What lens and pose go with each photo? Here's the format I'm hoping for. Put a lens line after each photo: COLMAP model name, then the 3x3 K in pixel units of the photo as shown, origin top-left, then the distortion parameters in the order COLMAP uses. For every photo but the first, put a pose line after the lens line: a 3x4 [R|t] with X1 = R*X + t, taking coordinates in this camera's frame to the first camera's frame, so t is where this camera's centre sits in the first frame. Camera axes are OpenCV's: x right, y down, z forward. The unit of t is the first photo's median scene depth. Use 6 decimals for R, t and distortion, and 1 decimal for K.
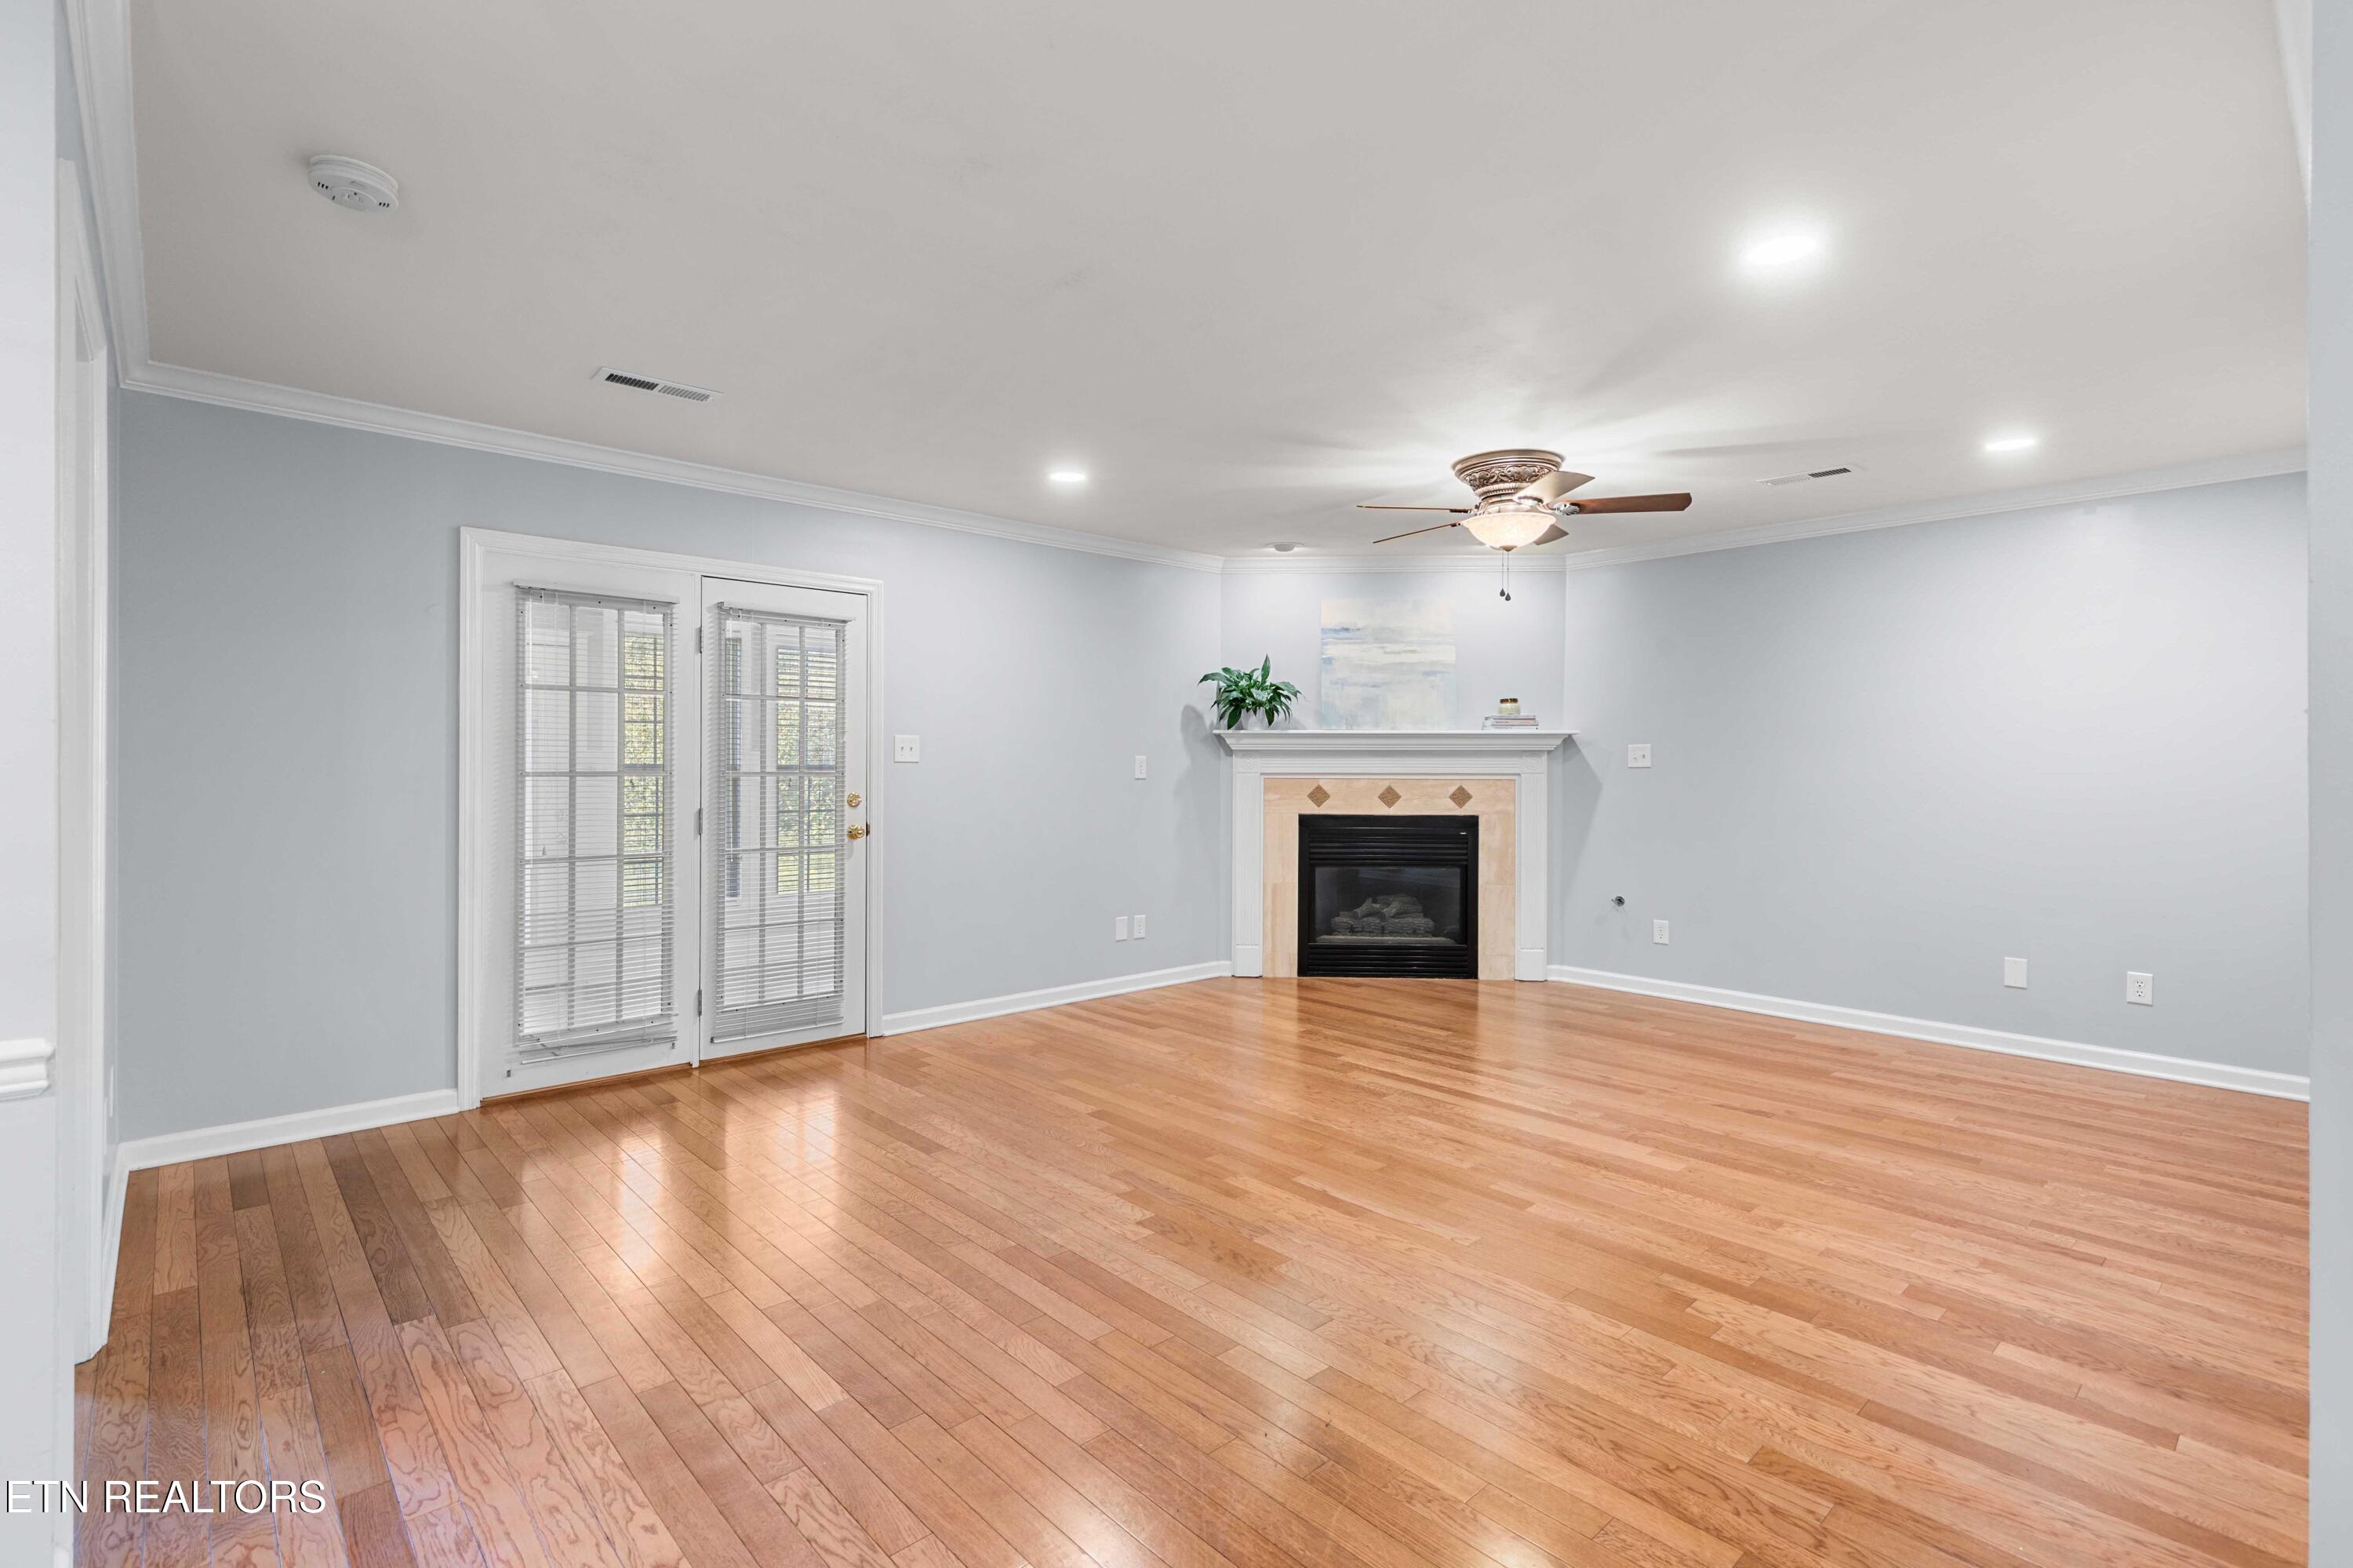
lens RADIAL K [[1119.9, 0, 1176.5], [0, 1119.9, 784.0], [0, 0, 1]] dist [0.006119, 0.000077]
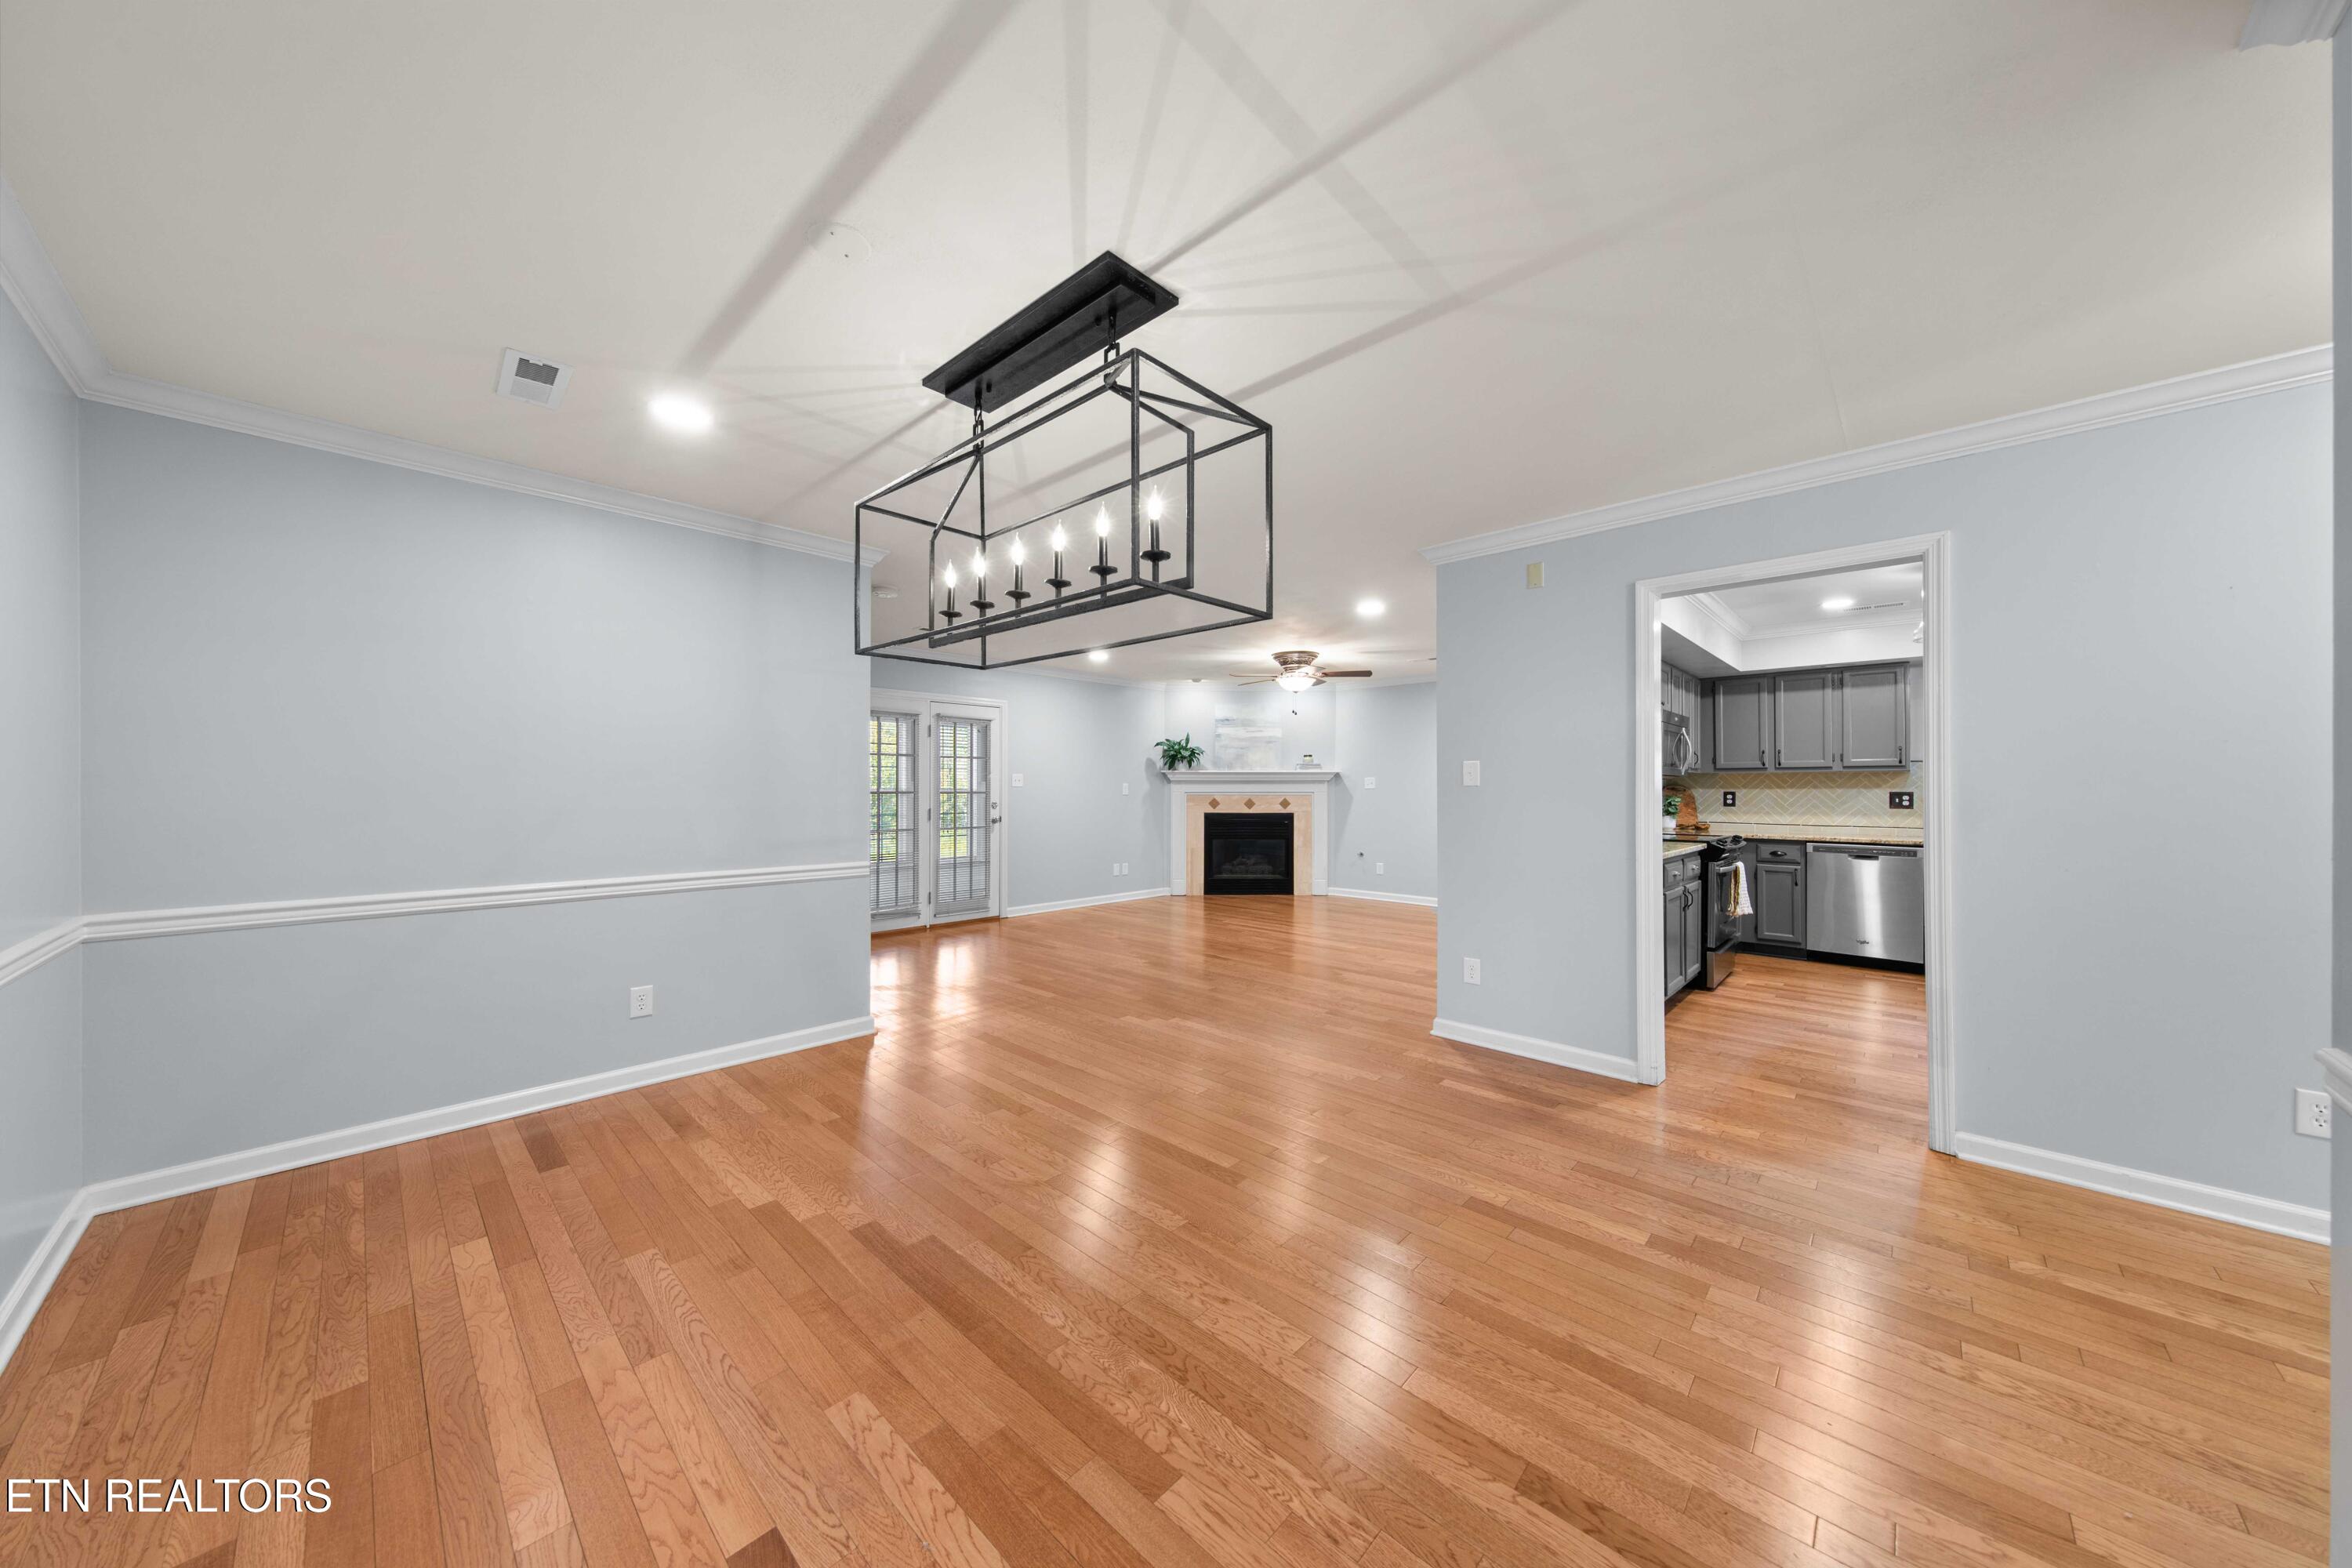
lens RADIAL K [[791.9, 0, 1176.0], [0, 791.9, 784.0], [0, 0, 1]] dist [-0.000015, -0.000001]
pose [[0.997310, -0.001787, 0.073283, -0.044218], [0.003464, 0.999735, -0.022760, 0.007851], [-0.073223, 0.022953, 0.997051, -0.403838]]
